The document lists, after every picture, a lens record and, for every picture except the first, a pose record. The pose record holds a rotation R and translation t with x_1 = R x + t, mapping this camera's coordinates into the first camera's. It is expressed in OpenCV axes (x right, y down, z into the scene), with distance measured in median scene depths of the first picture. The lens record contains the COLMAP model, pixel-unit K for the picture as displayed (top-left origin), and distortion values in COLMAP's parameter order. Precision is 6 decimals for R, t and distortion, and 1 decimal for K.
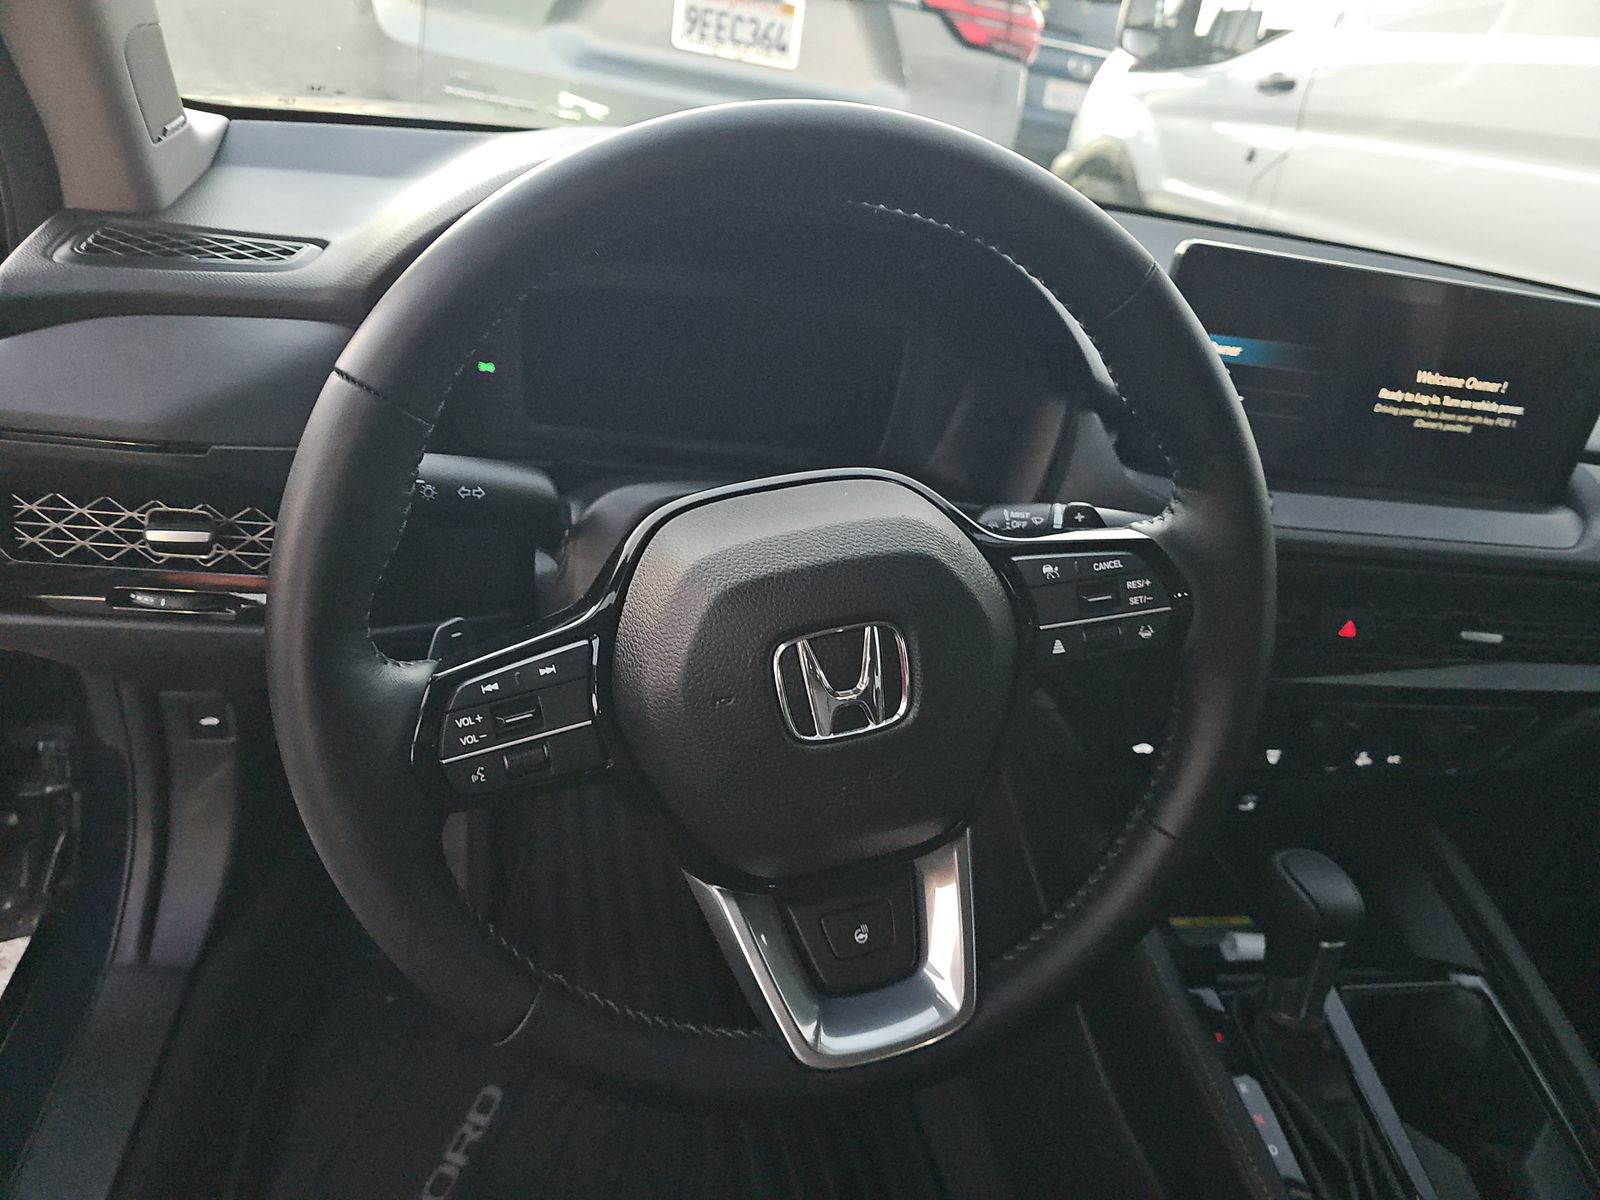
lens RADIAL K [[1093.7, 0, 802.2], [0, 1093.7, 575.4], [0, 0, 1]] dist [0.044934, -0.044396]
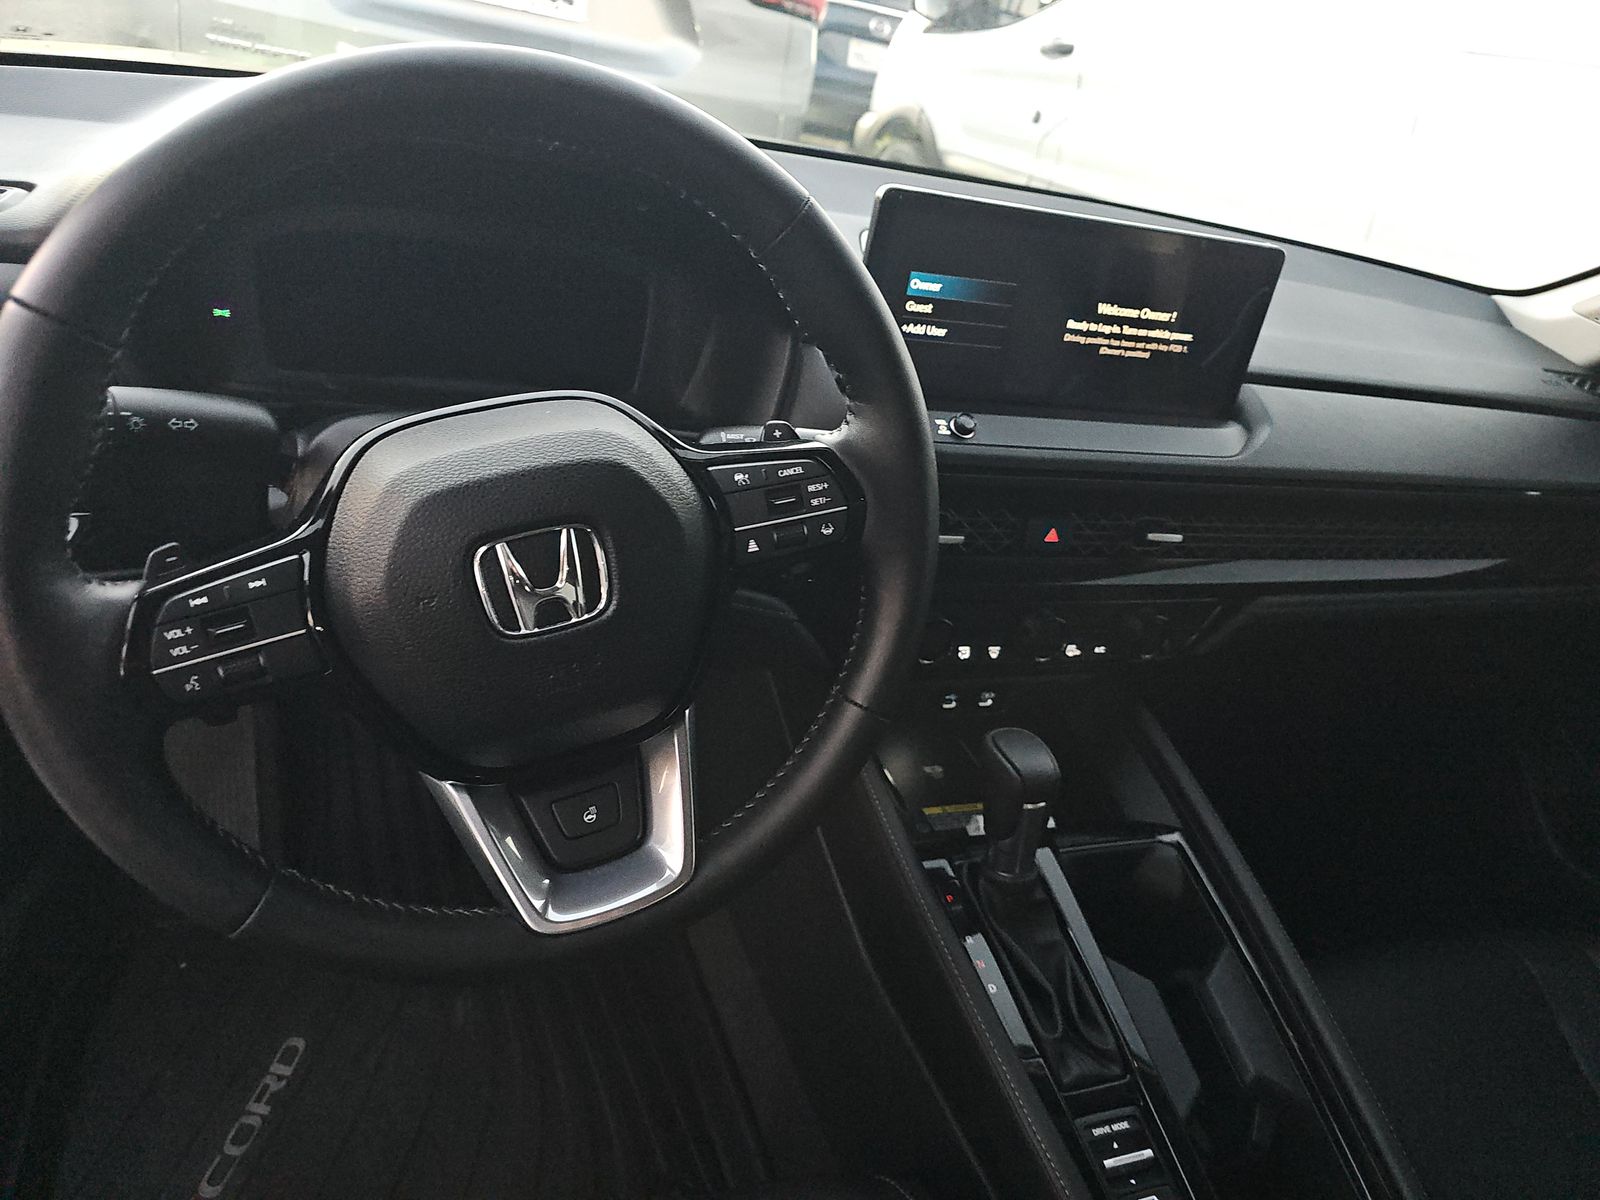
lens RADIAL K [[1093.7, 0, 802.2], [0, 1093.7, 575.4], [0, 0, 1]] dist [0.044934, -0.044396]
pose [[0.988899, -0.050733, 0.139661, 0.085056], [0.046361, 0.998333, 0.034379, 0.040262], [-0.141172, -0.027523, 0.989602, -0.079183]]
